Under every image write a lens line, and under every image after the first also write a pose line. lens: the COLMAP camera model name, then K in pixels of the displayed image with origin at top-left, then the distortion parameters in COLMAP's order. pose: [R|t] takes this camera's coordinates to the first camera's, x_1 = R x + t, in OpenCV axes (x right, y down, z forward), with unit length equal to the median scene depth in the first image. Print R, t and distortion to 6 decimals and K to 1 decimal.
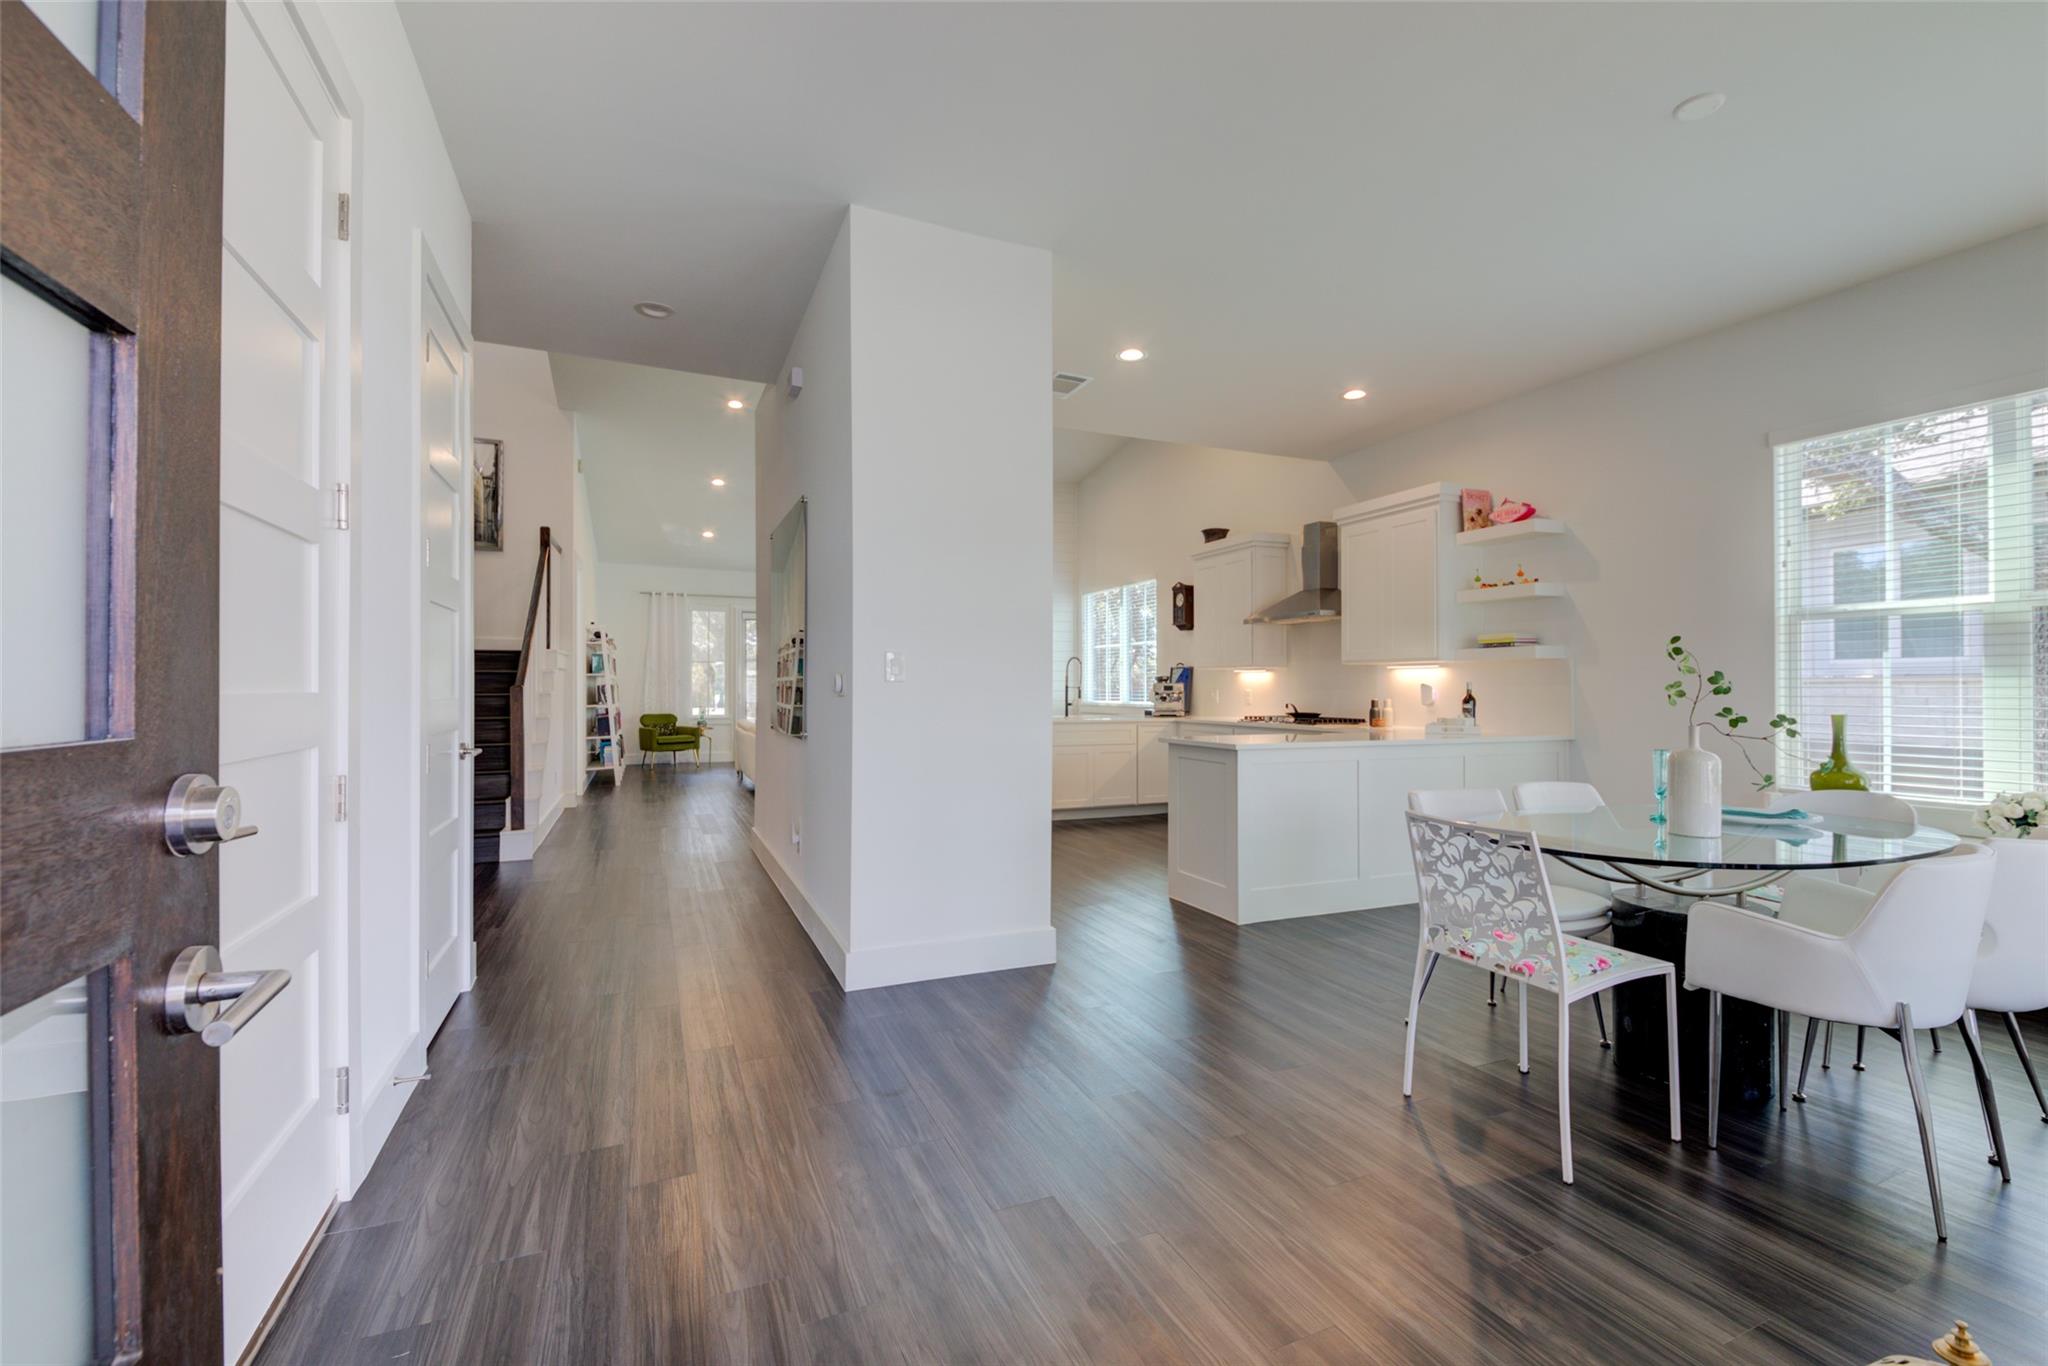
lens RADIAL K [[857.2, 0, 1023.8], [0, 857.2, 690.3], [0, 0, 1]] dist [0.037059, -0.025542]
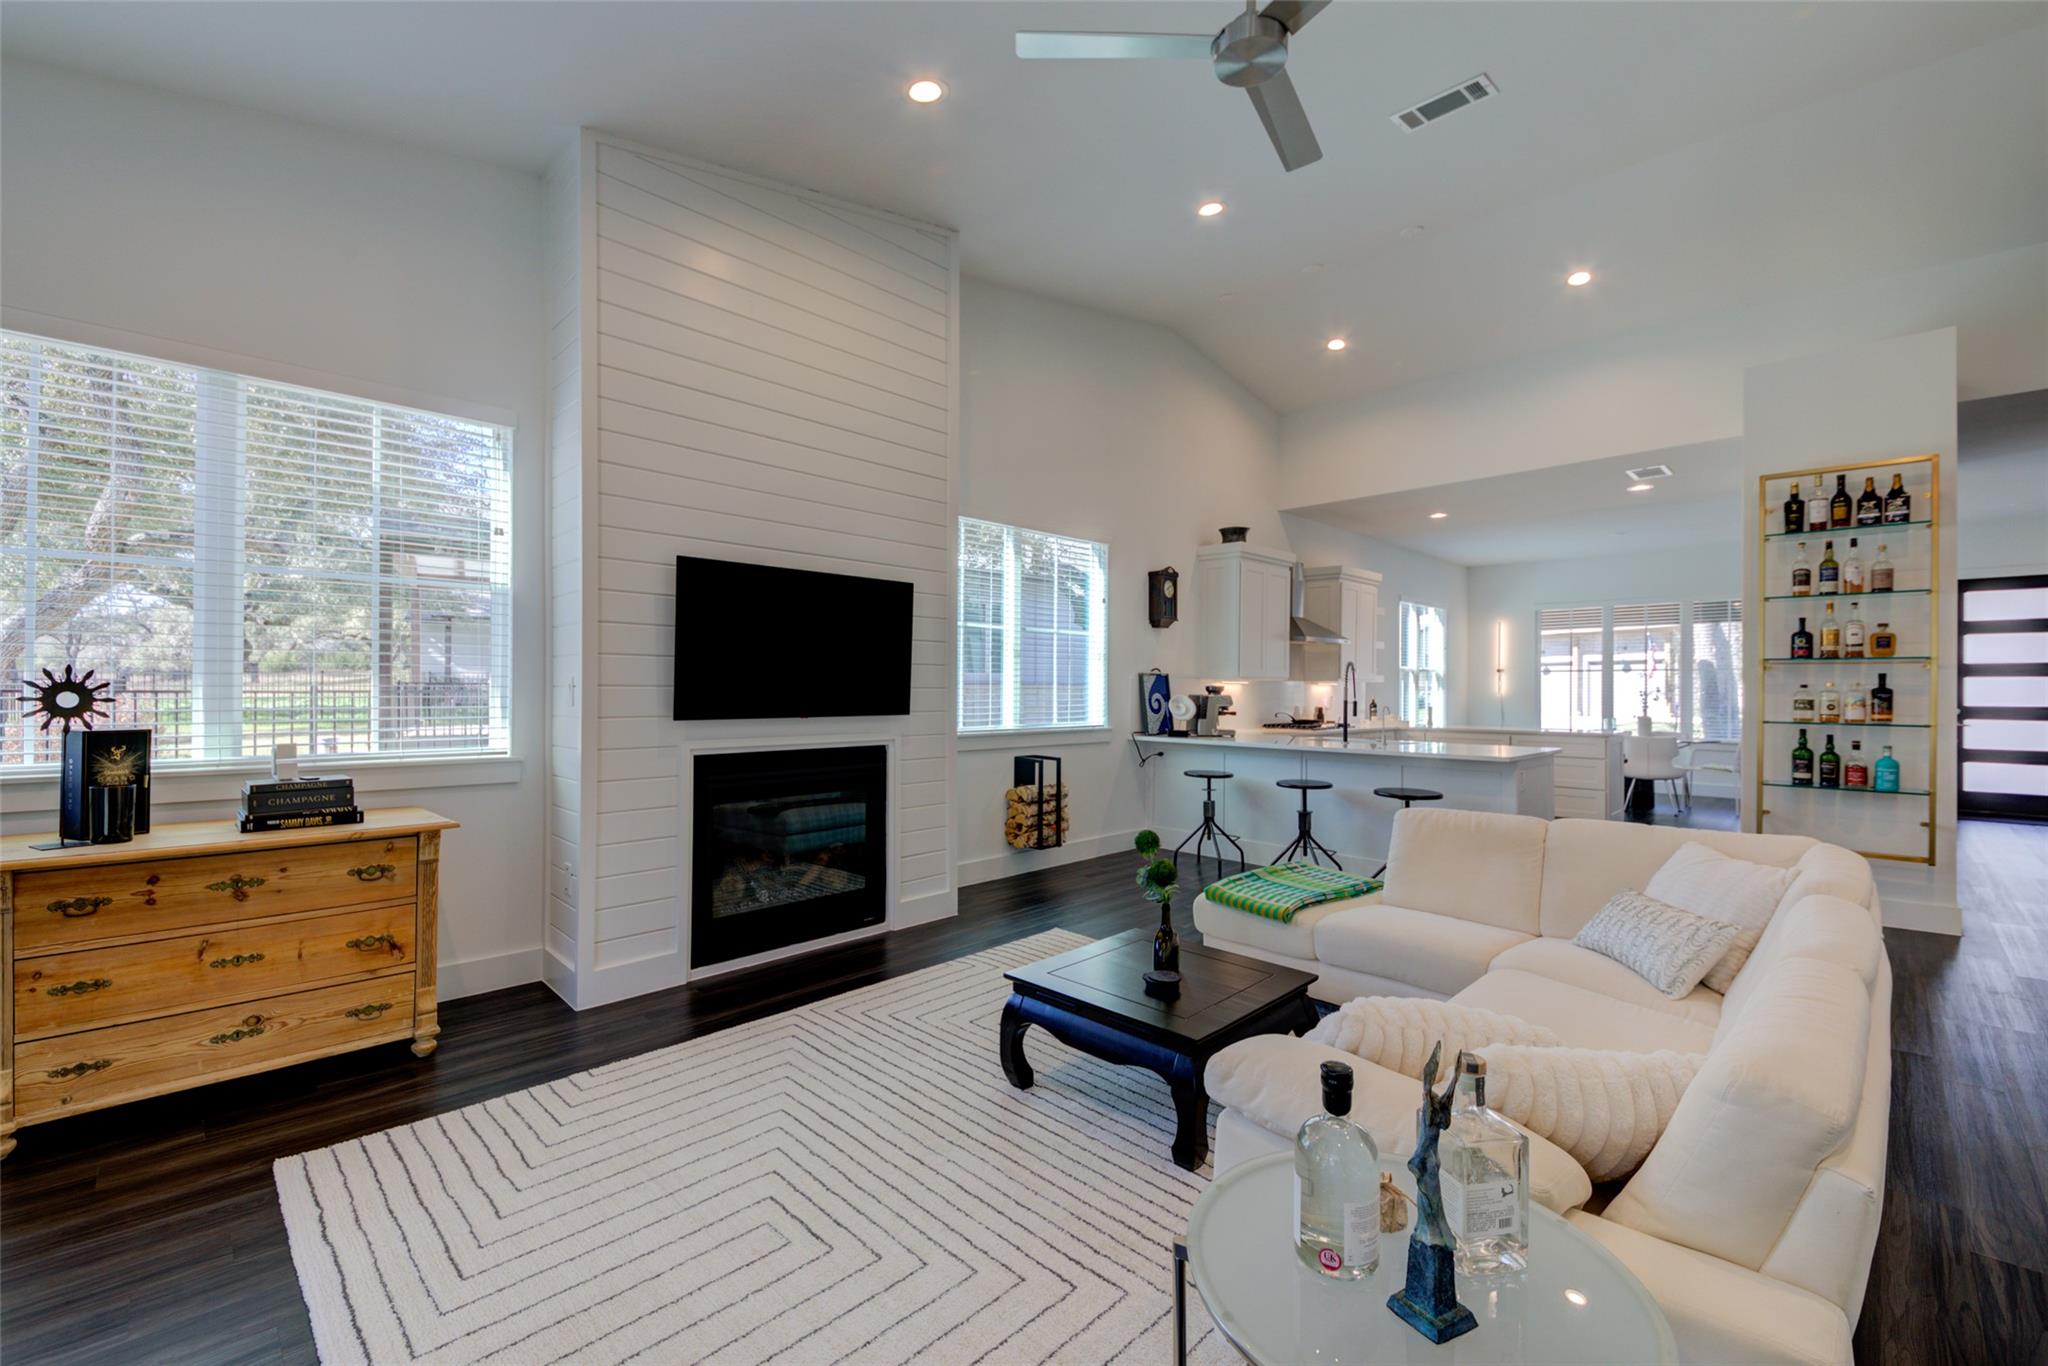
lens RADIAL K [[854.6, 0, 952.7], [0, 854.6, 687.8], [0, 0, 1]] dist [0.001351, -0.010770]
pose [[-0.309399, 0.002572, 0.950929, -0.624598], [-0.001962, 0.999992, -0.003343, -0.013395], [-0.950930, -0.002900, -0.309391, 1.749881]]
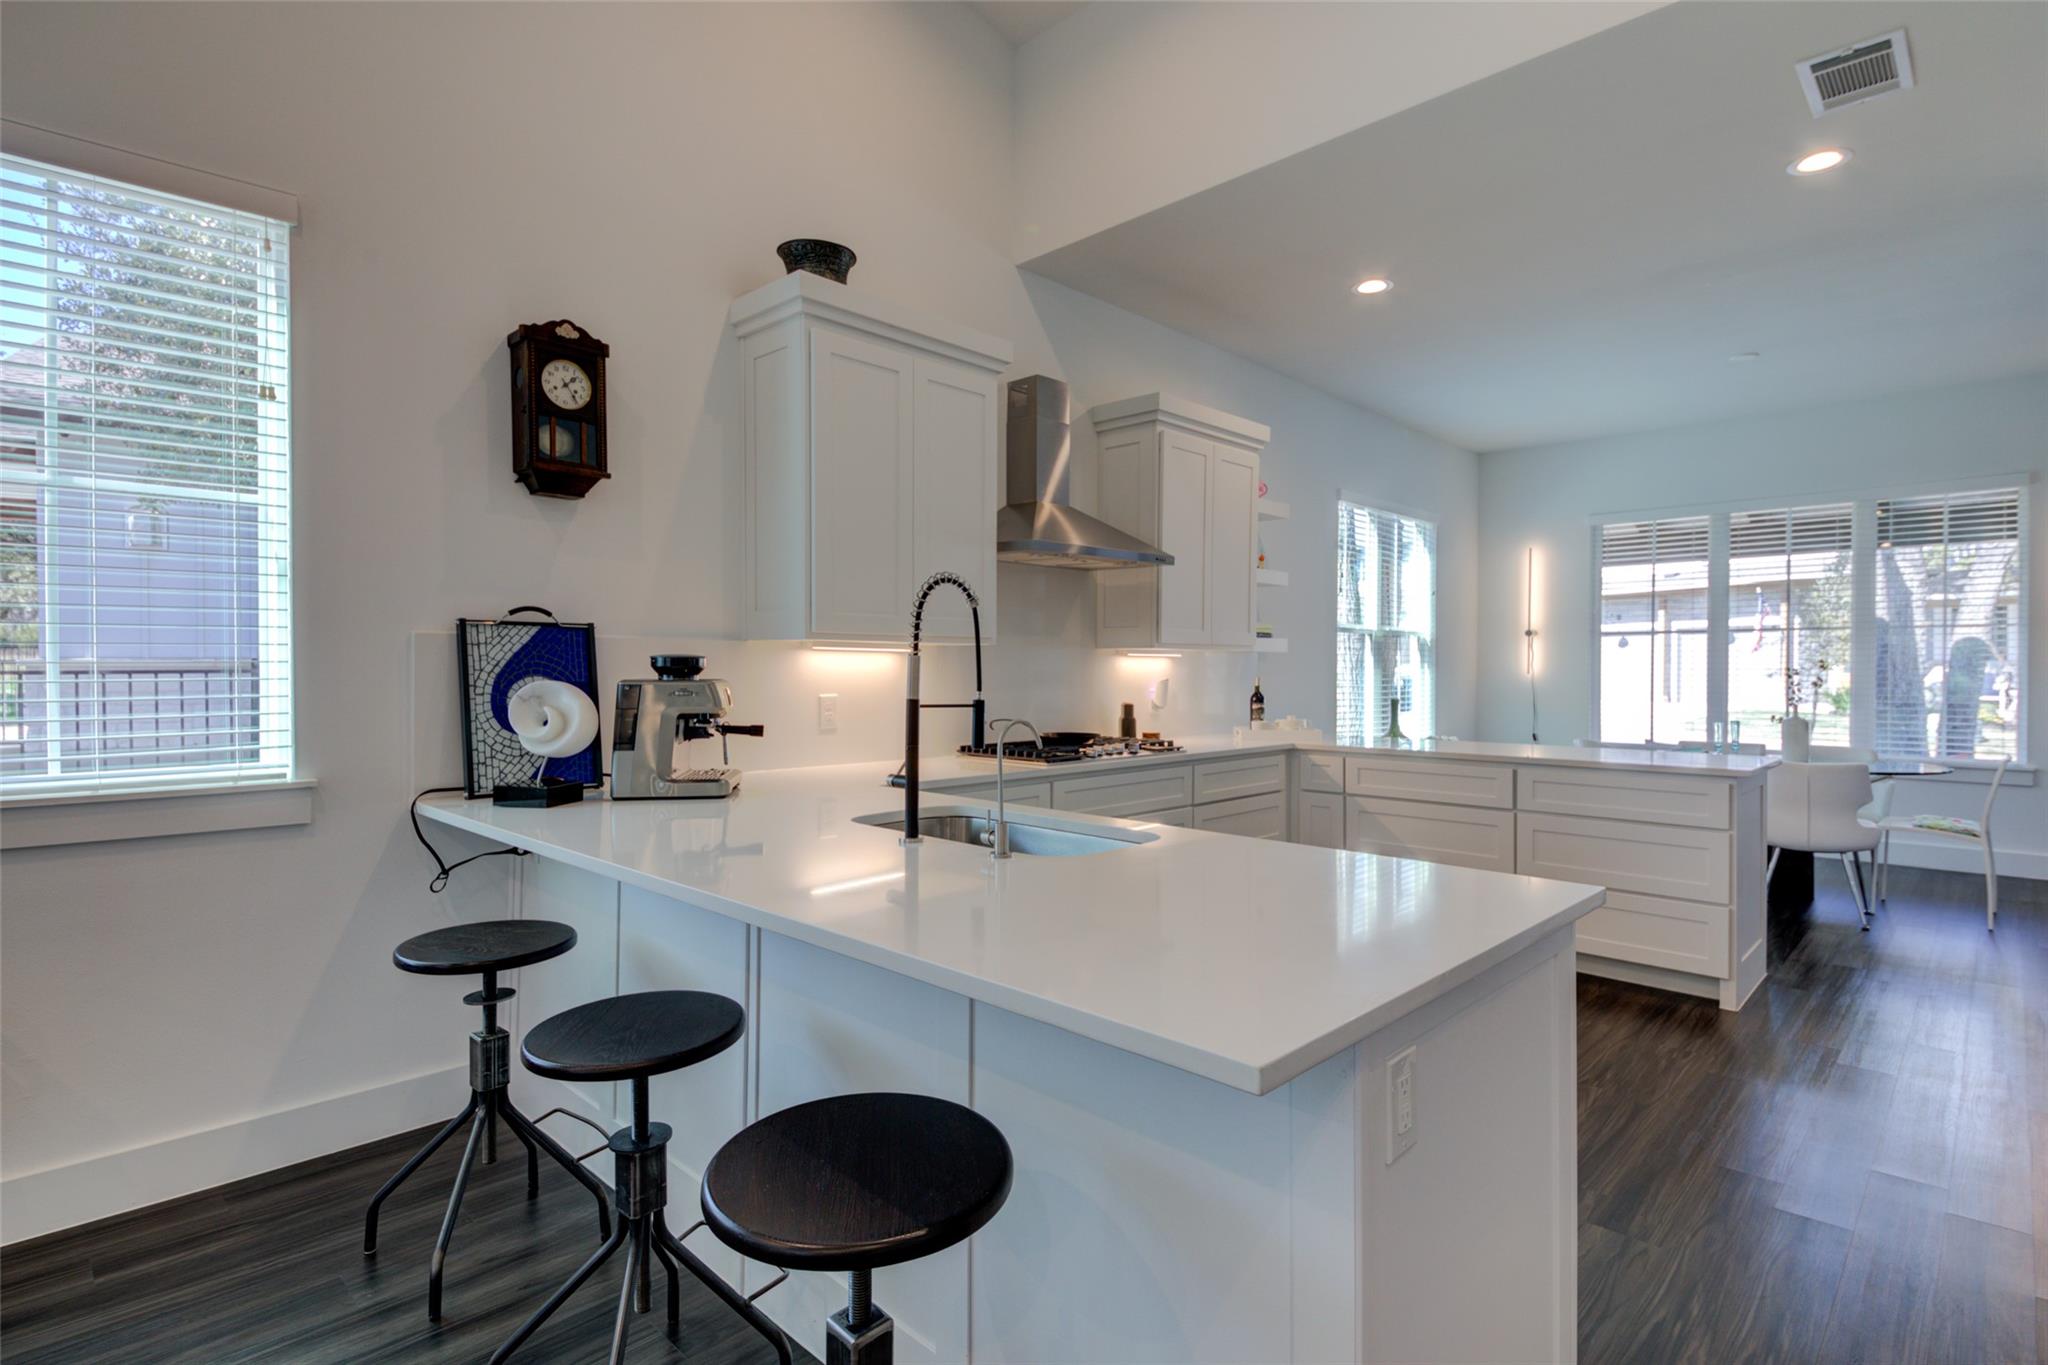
lens RADIAL K [[999.5, 0, 1024.0], [0, 999.5, 682.5], [0, 0, 1]] dist [0.038130, -0.000849]
pose [[-0.375368, -0.011161, 0.926808, -0.229302], [0.002169, 0.999914, 0.012920, -0.013506], [-0.926873, 0.006860, -0.375312, 1.200073]]
